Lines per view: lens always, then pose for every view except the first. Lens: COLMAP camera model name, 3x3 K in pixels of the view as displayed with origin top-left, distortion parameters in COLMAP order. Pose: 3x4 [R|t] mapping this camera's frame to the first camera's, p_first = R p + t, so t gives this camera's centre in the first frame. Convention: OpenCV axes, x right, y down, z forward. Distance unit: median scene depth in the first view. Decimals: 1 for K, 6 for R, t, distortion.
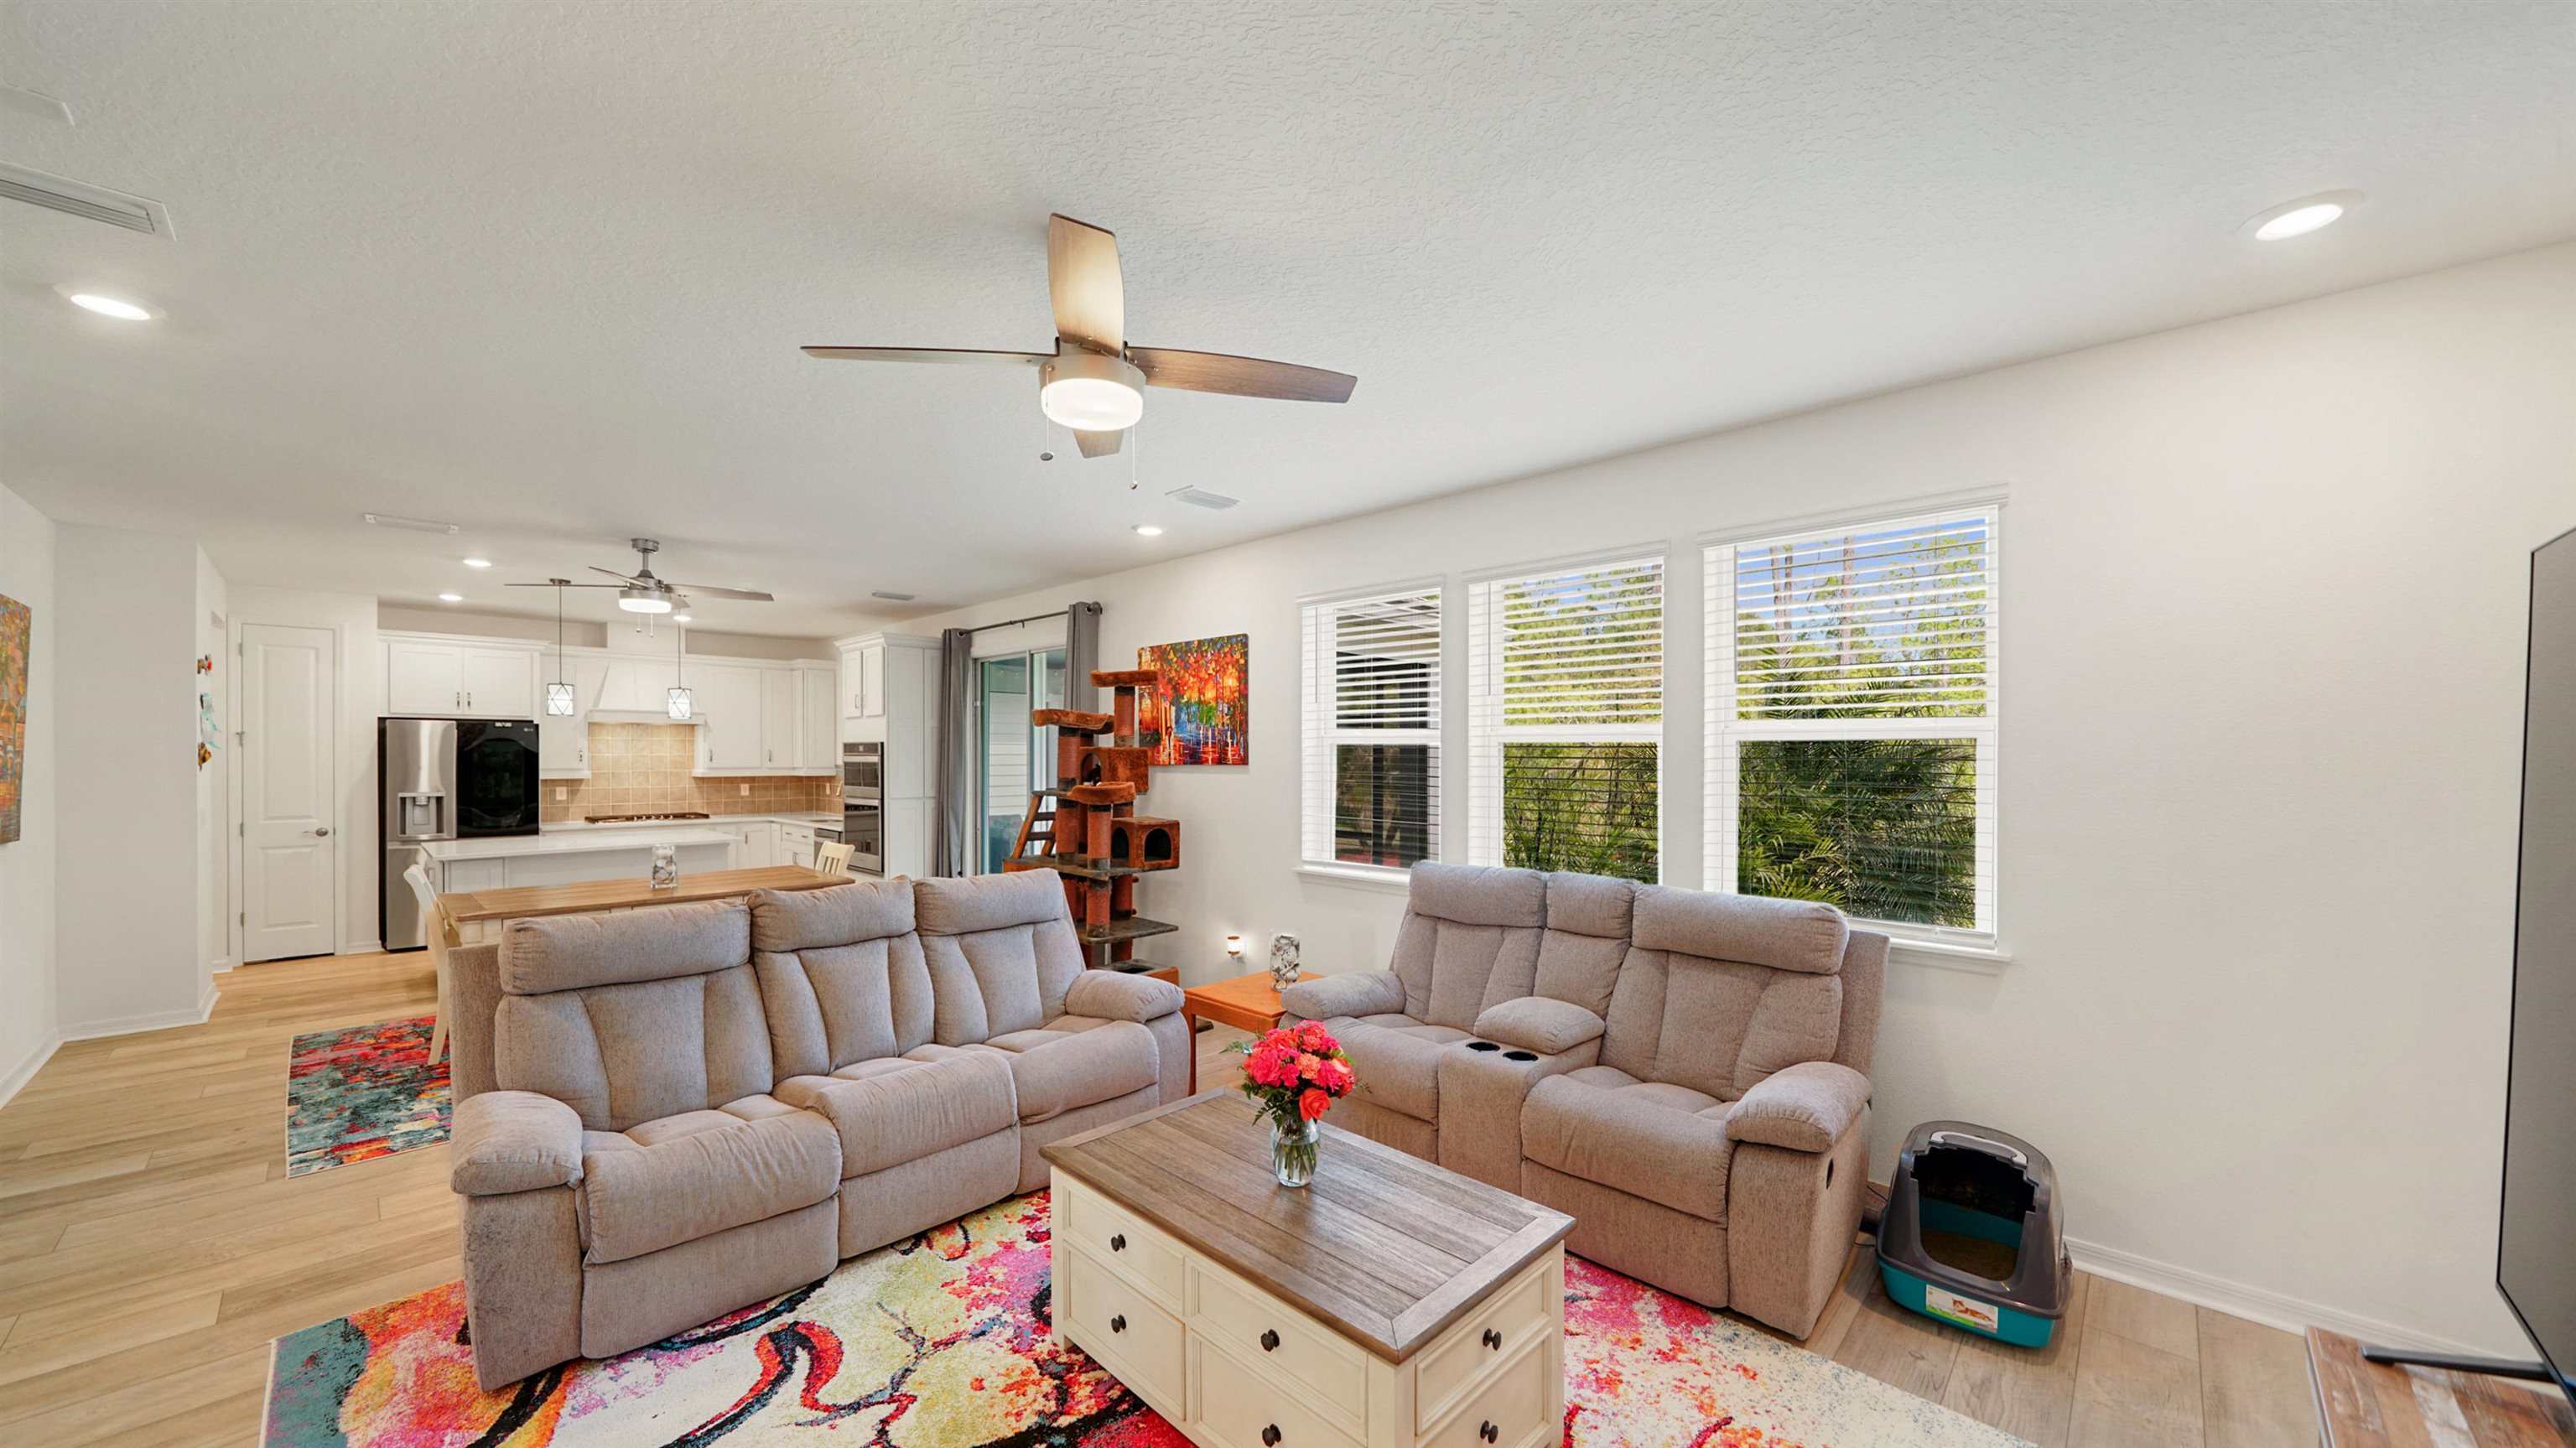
lens RADIAL K [[914.3, 0, 1285.2], [0, 914.3, 746.8], [0, 0, 1]] dist [-0.000109, -0.002028]
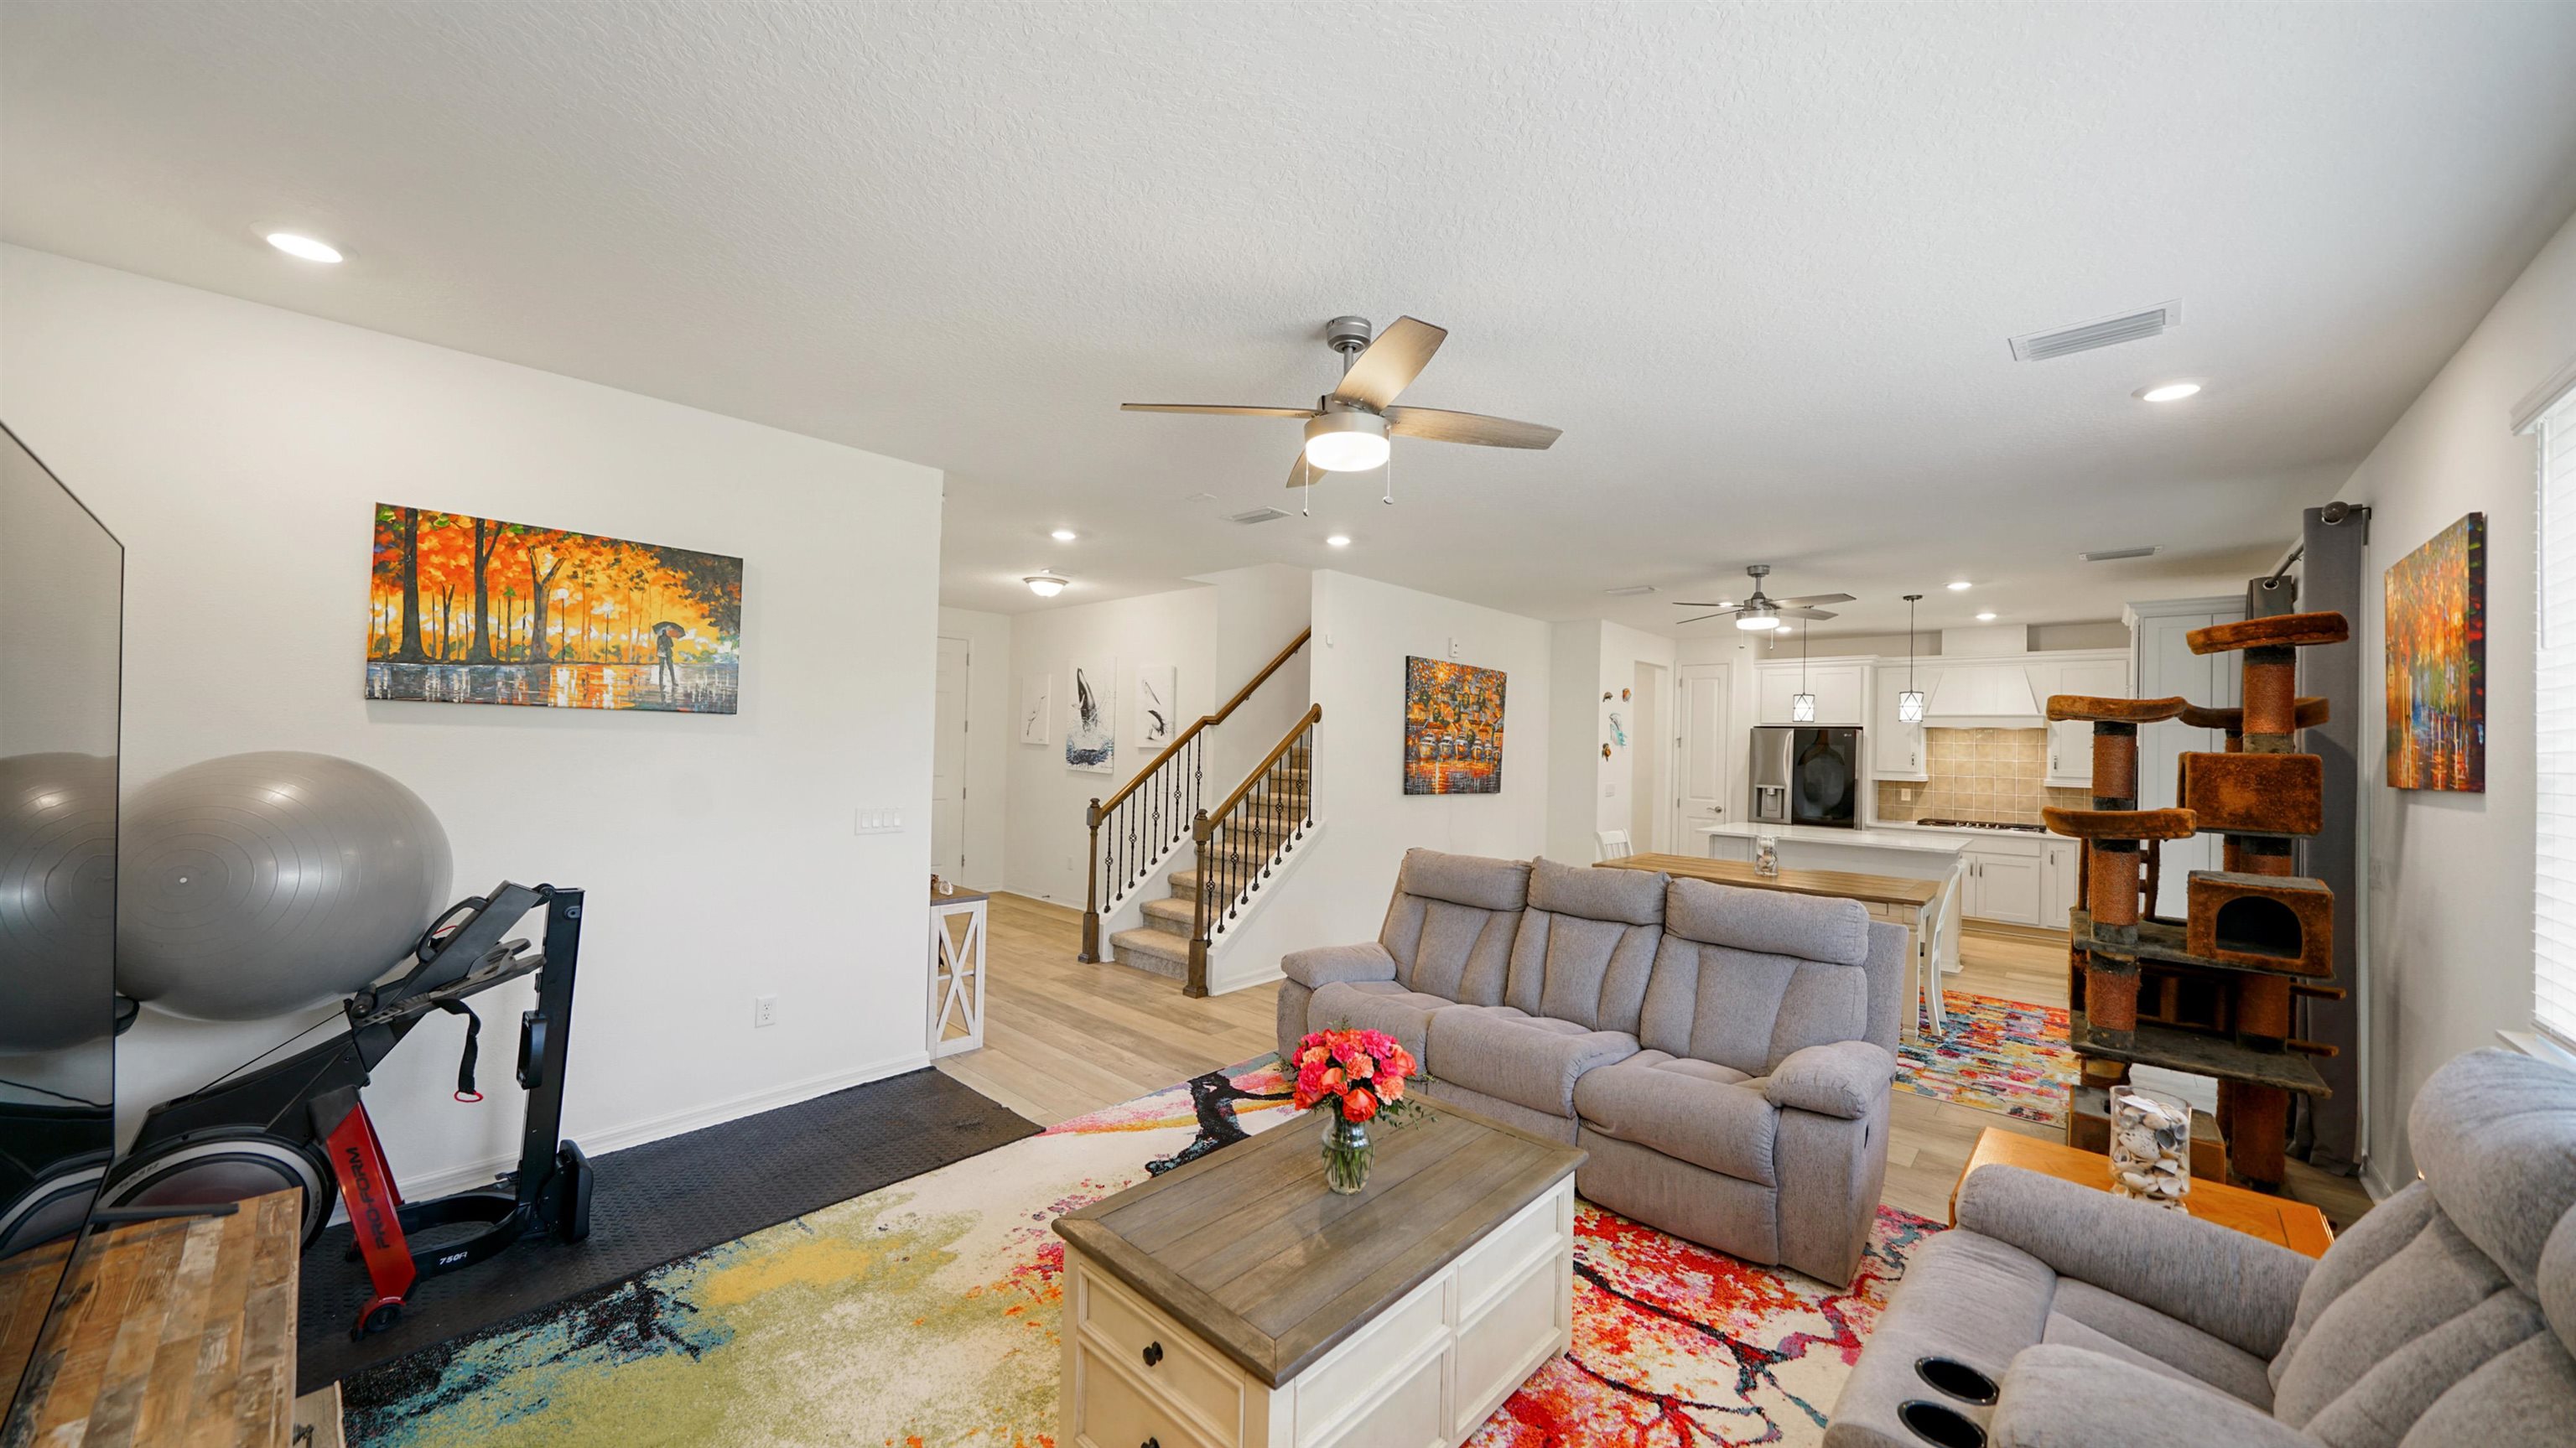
lens RADIAL K [[914.3, 0, 1281.3], [0, 914.3, 727.4], [0, 0, 1]] dist [-0.000109, -0.002028]
pose [[0.014032, -0.017466, -0.999749, 0.317652], [-0.015108, 0.999730, -0.017678, 0.002636], [0.999787, 0.015353, 0.013765, 0.295690]]
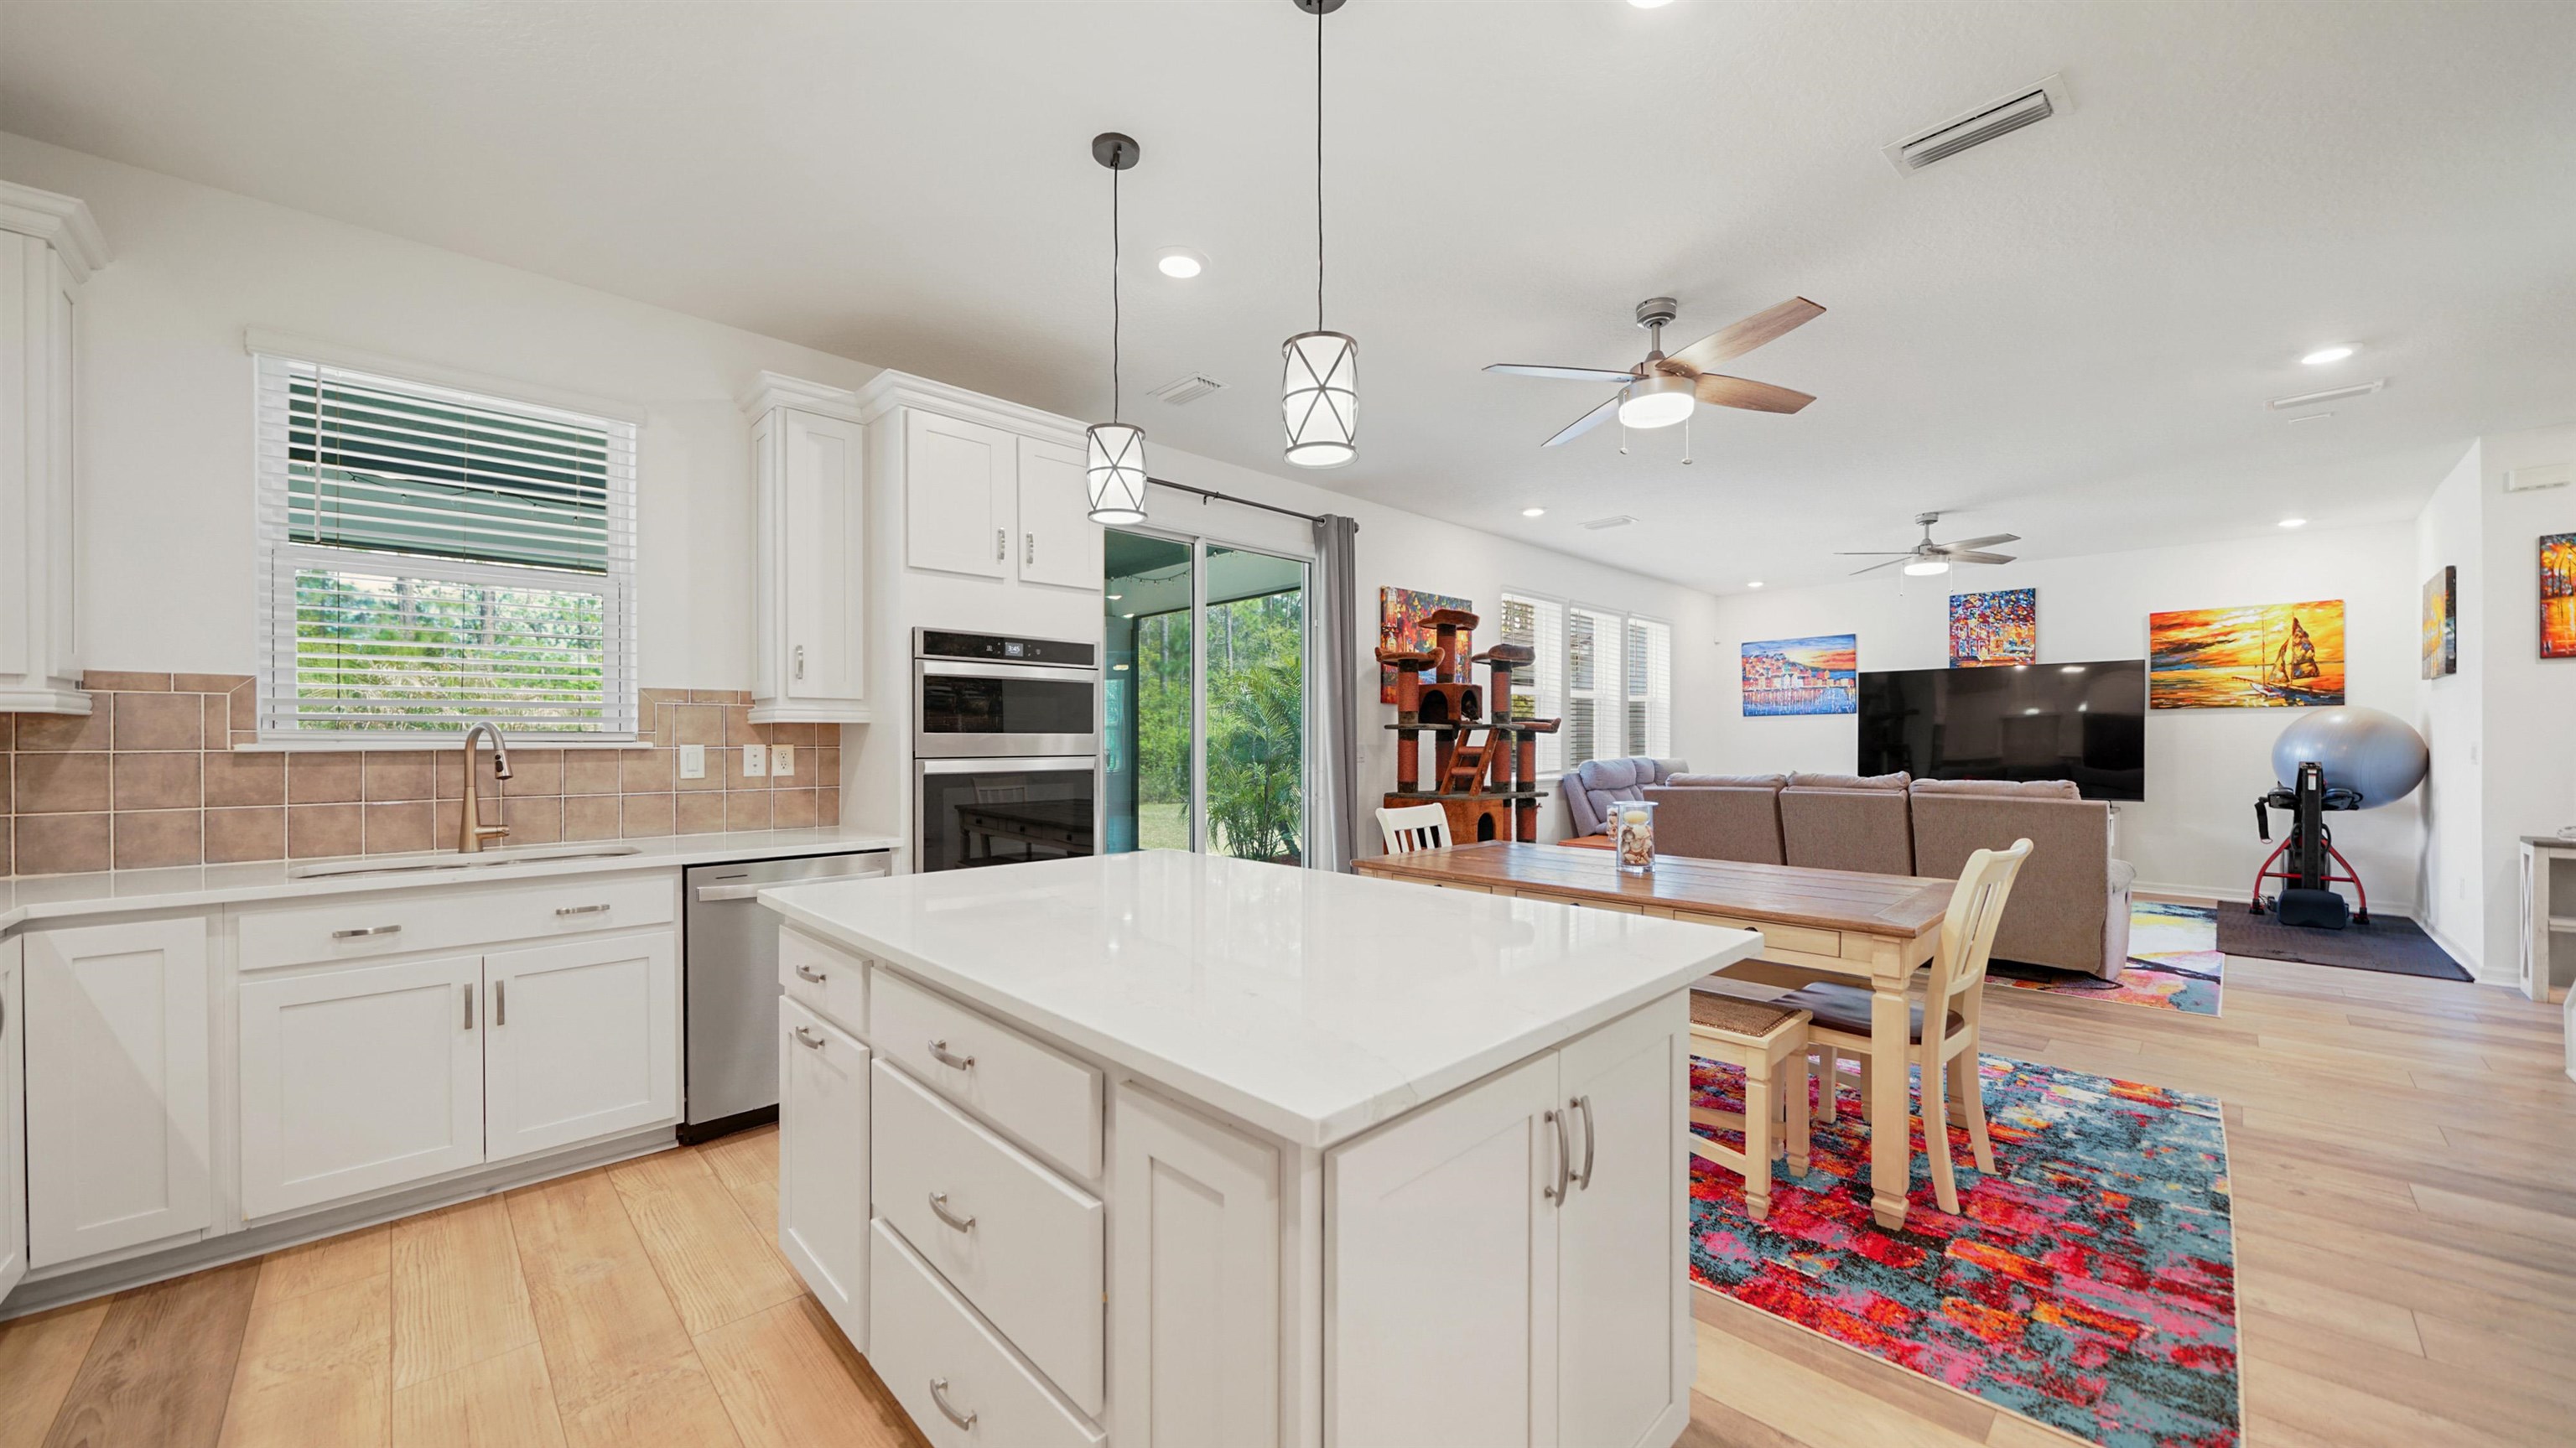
lens RADIAL K [[914.3, 0, 1273.6], [0, 914.3, 741.7], [0, 0, 1]] dist [-0.000109, -0.002028]
pose [[0.042616, -0.004230, 0.999083, -0.966015], [-0.006653, 0.999968, 0.004518, 0.047751], [-0.999069, -0.006839, 0.042586, 0.902133]]
